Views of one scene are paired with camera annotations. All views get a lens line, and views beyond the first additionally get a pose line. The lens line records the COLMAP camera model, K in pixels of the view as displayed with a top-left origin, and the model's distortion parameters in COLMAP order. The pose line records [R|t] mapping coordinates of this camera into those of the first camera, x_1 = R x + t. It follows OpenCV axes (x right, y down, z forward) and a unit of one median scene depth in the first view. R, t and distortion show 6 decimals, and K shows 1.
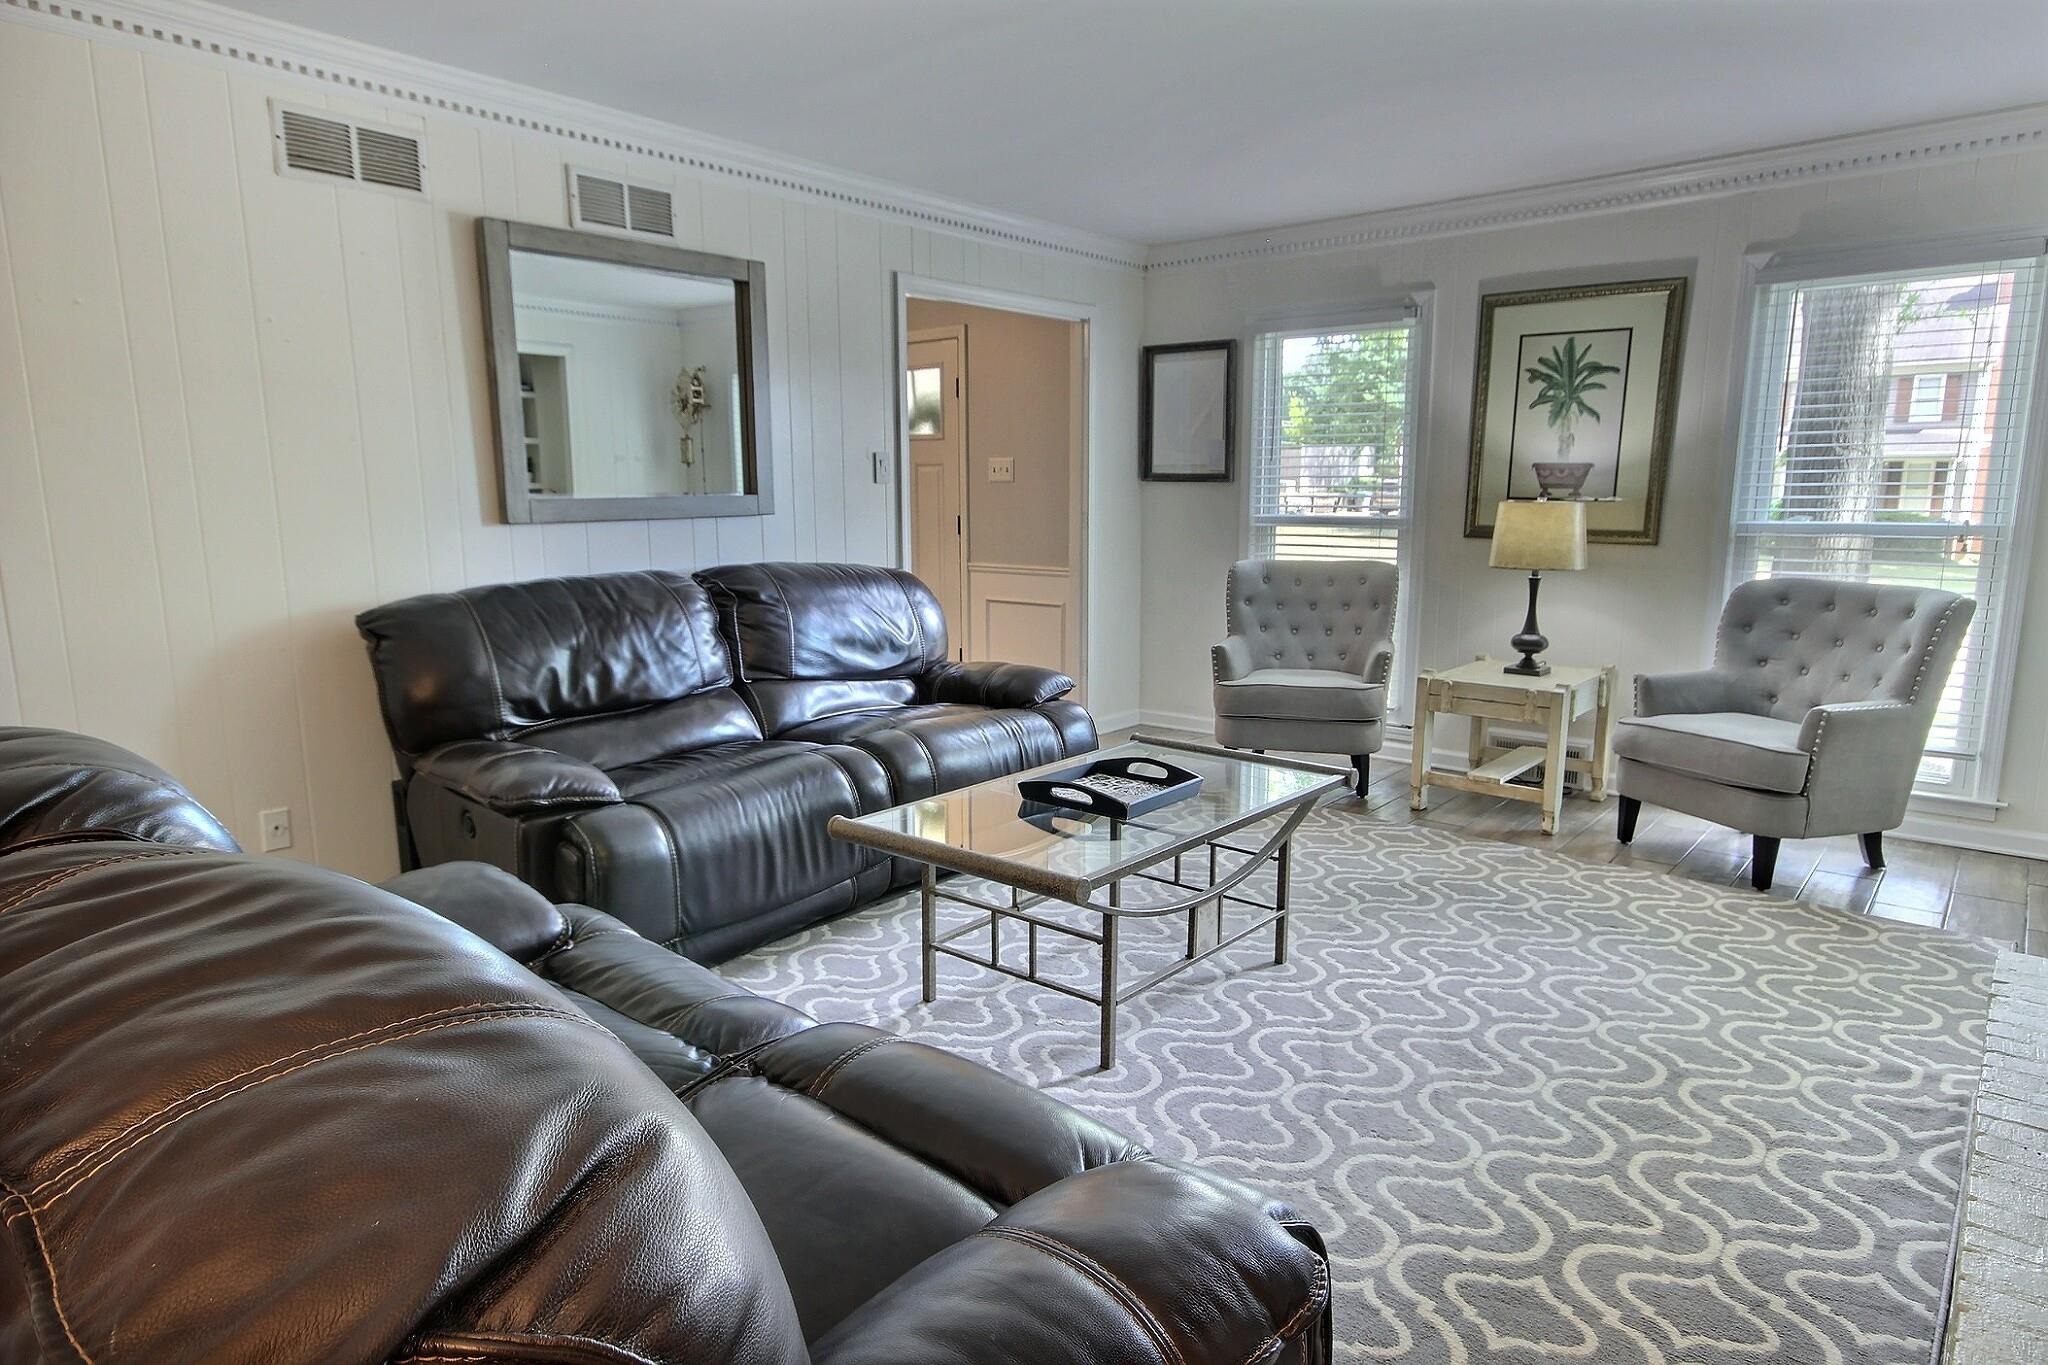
lens RADIAL K [[1188.6, 0, 1020.8], [0, 1188.6, 691.5], [0, 0, 1]] dist [0.010636, -0.001007]
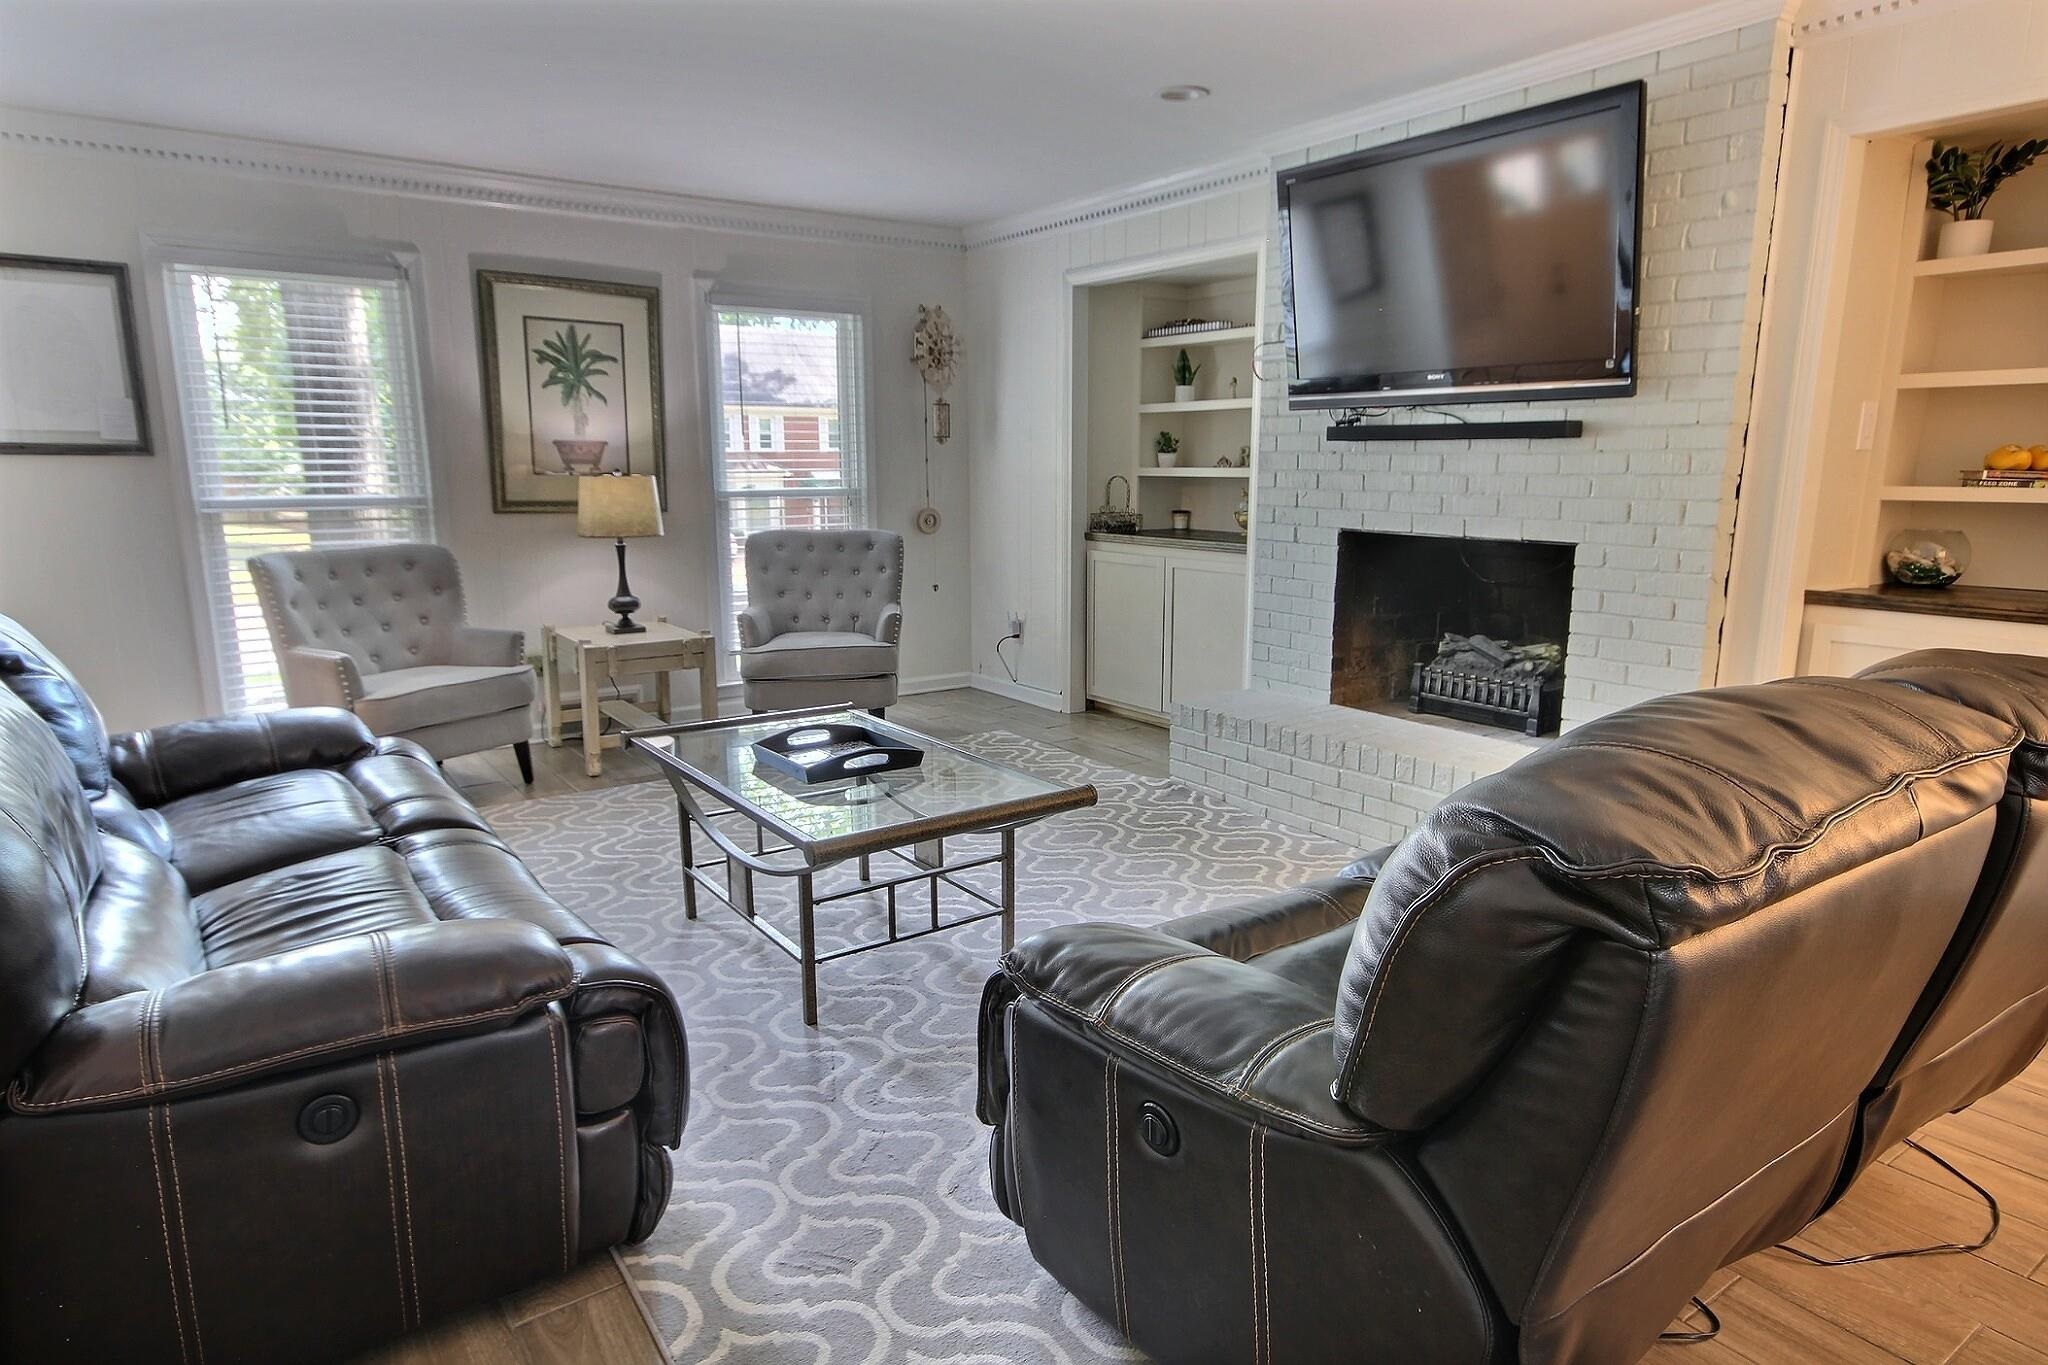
lens RADIAL K [[1188.6, 0, 1021.3], [0, 1188.6, 679.0], [0, 0, 1]] dist [0.010636, -0.001007]
pose [[0.248043, -0.173045, 0.953169, -0.531541], [0.166151, 0.976937, 0.134122, -0.058409], [-0.954394, 0.125102, 0.271074, 0.351550]]
